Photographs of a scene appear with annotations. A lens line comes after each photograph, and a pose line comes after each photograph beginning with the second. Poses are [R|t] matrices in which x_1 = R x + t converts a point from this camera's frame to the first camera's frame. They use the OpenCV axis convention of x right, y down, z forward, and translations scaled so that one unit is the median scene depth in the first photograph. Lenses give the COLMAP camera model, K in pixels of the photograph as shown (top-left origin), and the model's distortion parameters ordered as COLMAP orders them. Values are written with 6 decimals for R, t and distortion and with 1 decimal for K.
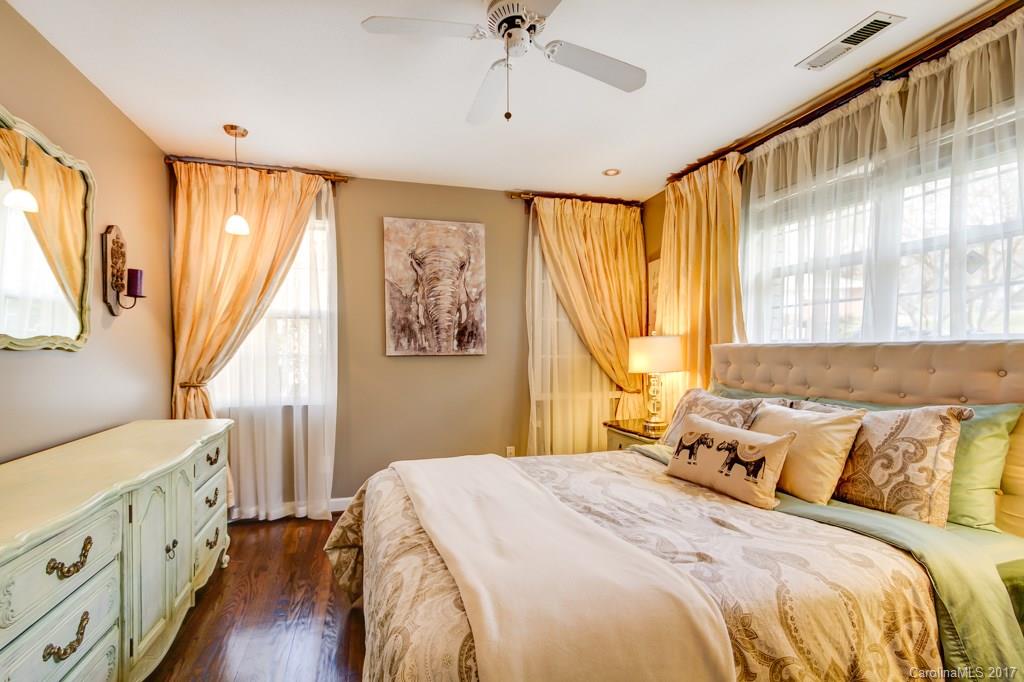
lens RADIAL K [[478.8, 0, 511.2], [0, 478.8, 364.0], [0, 0, 1]] dist [0.001797, 0.001182]
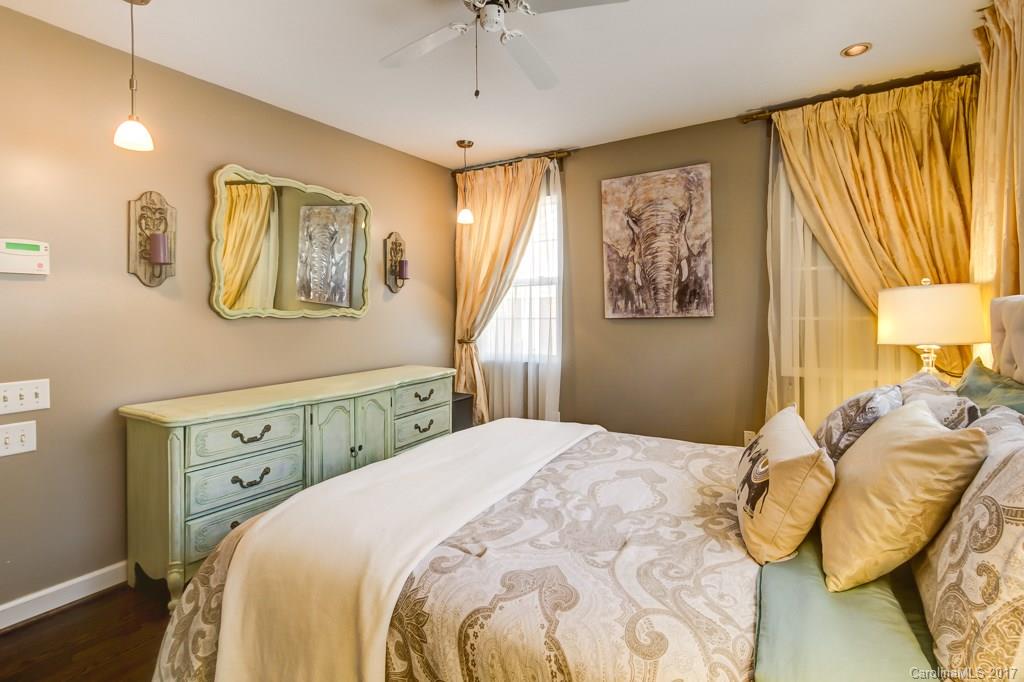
lens RADIAL K [[522.5, 0, 532.6], [0, 522.5, 313.2], [0, 0, 1]] dist [0.002669, 0.000484]
pose [[0.673415, -0.009216, -0.739208, 0.493130], [-0.006409, 0.999812, -0.018304, -0.008148], [0.739237, 0.017063, 0.673229, 0.174676]]
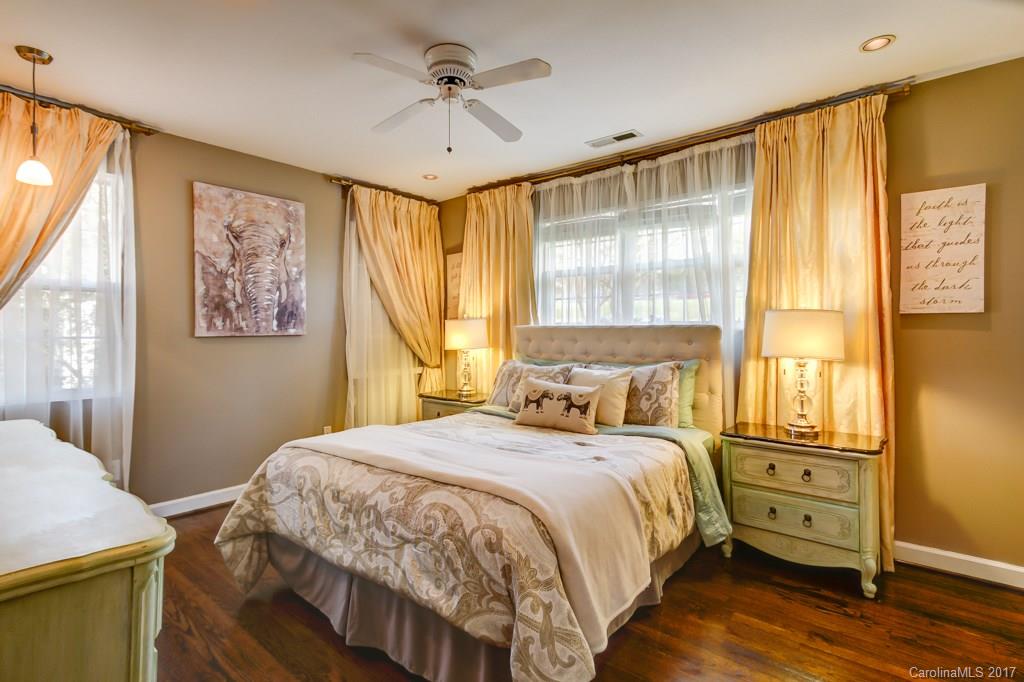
lens RADIAL K [[495.0, 0, 513.0], [0, 495.0, 329.0], [0, 0, 1]] dist [-0.000347, 0.000841]
pose [[0.824808, 0.000108, 0.565413, -0.330649], [0.016870, 0.999550, -0.024800, 0.000462], [-0.565161, 0.029994, 0.824435, -0.097308]]
